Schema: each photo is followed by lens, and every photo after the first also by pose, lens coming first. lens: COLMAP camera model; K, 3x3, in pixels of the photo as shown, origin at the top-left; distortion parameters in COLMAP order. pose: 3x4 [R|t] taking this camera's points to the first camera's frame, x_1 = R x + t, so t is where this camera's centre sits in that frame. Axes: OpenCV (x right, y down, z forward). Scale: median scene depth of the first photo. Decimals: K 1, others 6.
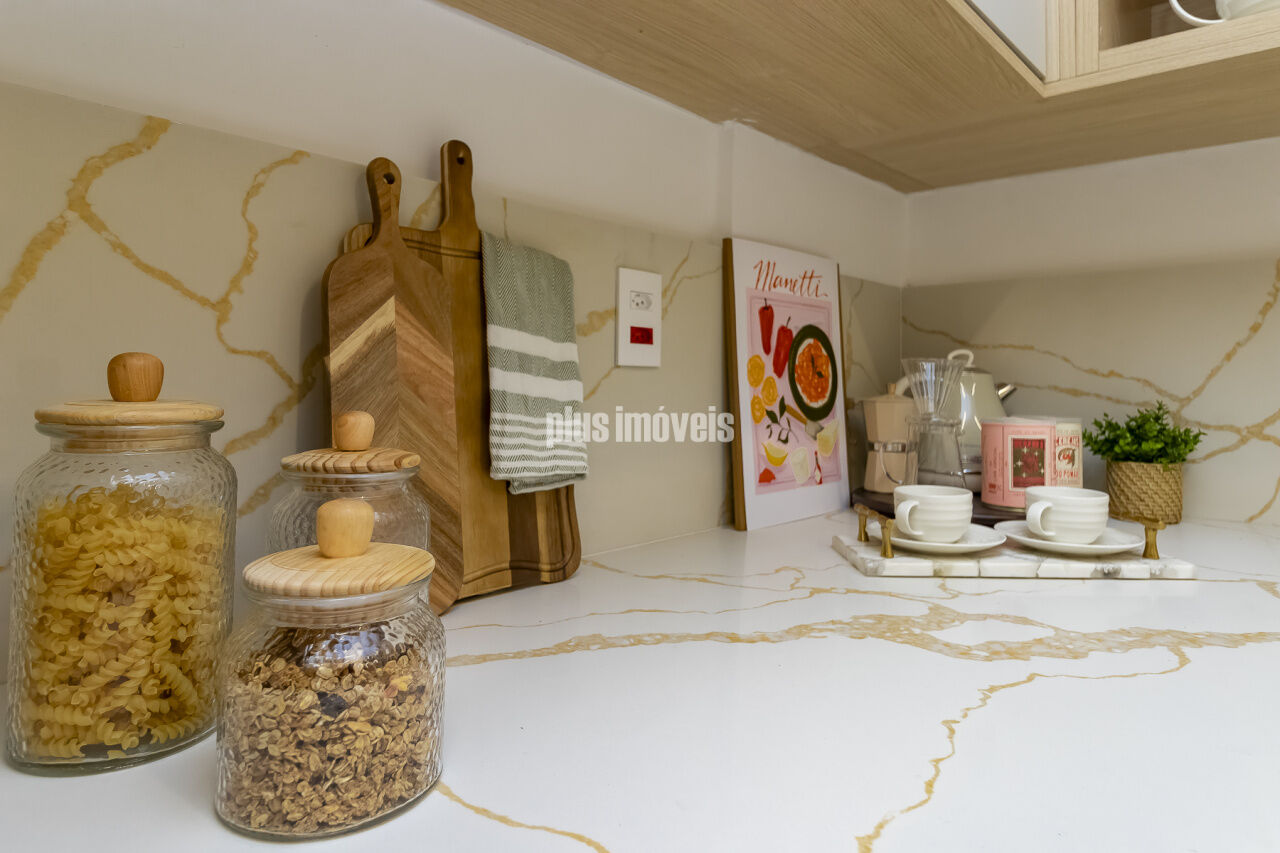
lens RADIAL K [[788.1, 0, 662.5], [0, 788.1, 327.8], [0, 0, 1]] dist [-0.019925, 0.001793]
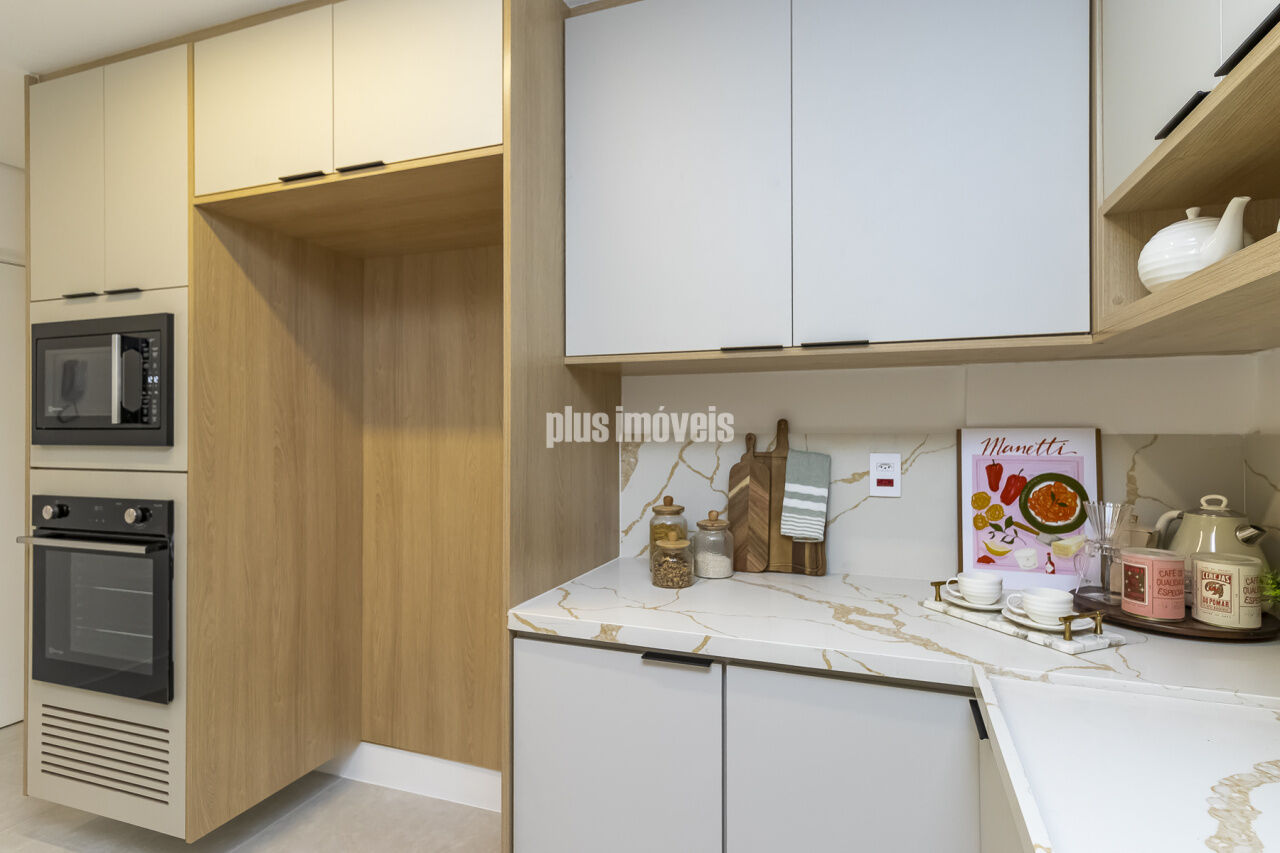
lens RADIAL K [[675.8, 0, 646.7], [0, 675.8, 430.5], [0, 0, 1]] dist [0.012701, 0.002168]
pose [[0.364489, -0.005903, -0.931189, 1.306929], [0.064724, 0.997722, 0.019009, -0.187901], [0.928956, -0.067199, 0.364041, -0.270817]]
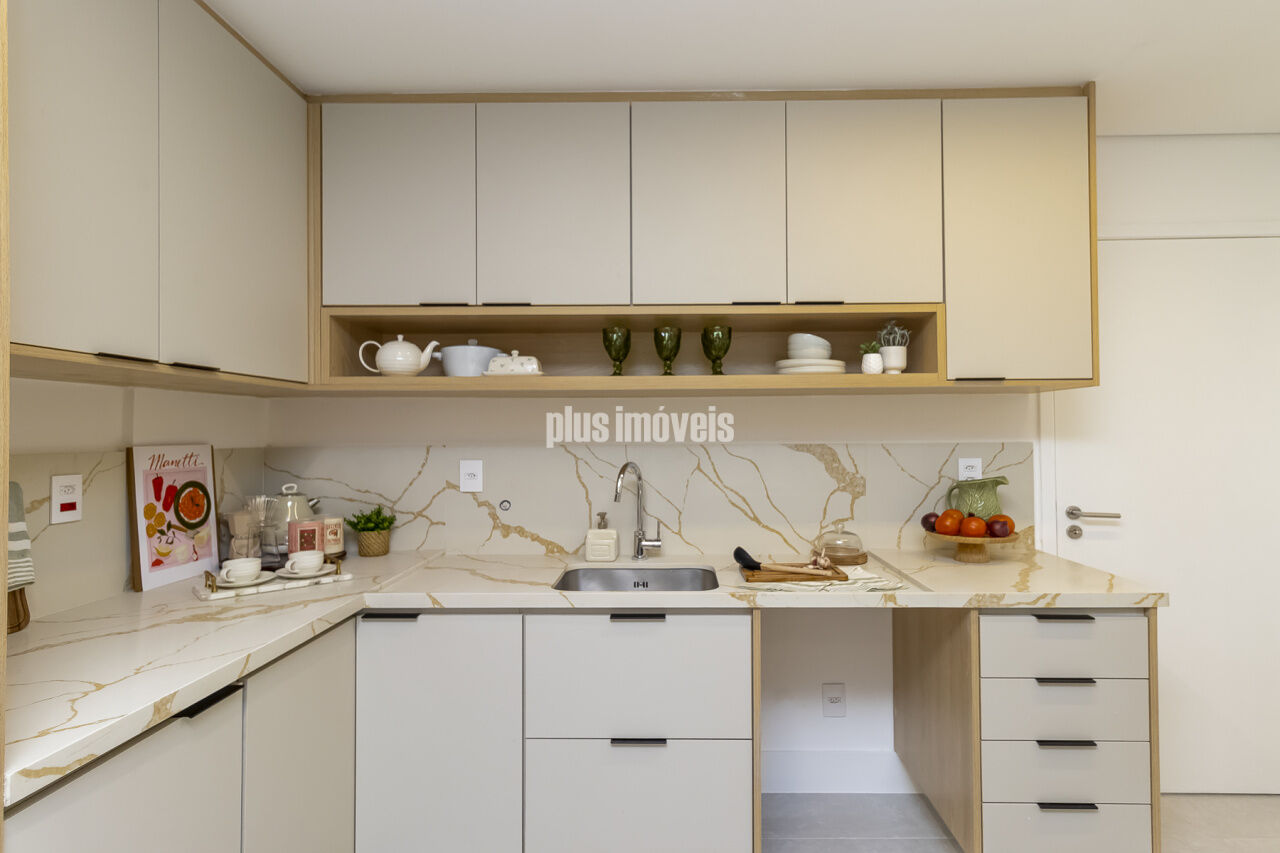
lens RADIAL K [[620.7, 0, 648.8], [0, 620.7, 435.4], [0, 0, 1]] dist [0.006435, 0.001478]
pose [[0.771830, -0.015112, 0.635650, 0.093780], [-0.027073, 0.998030, 0.056601, -0.266642], [-0.635253, -0.060896, 0.769900, -1.035398]]
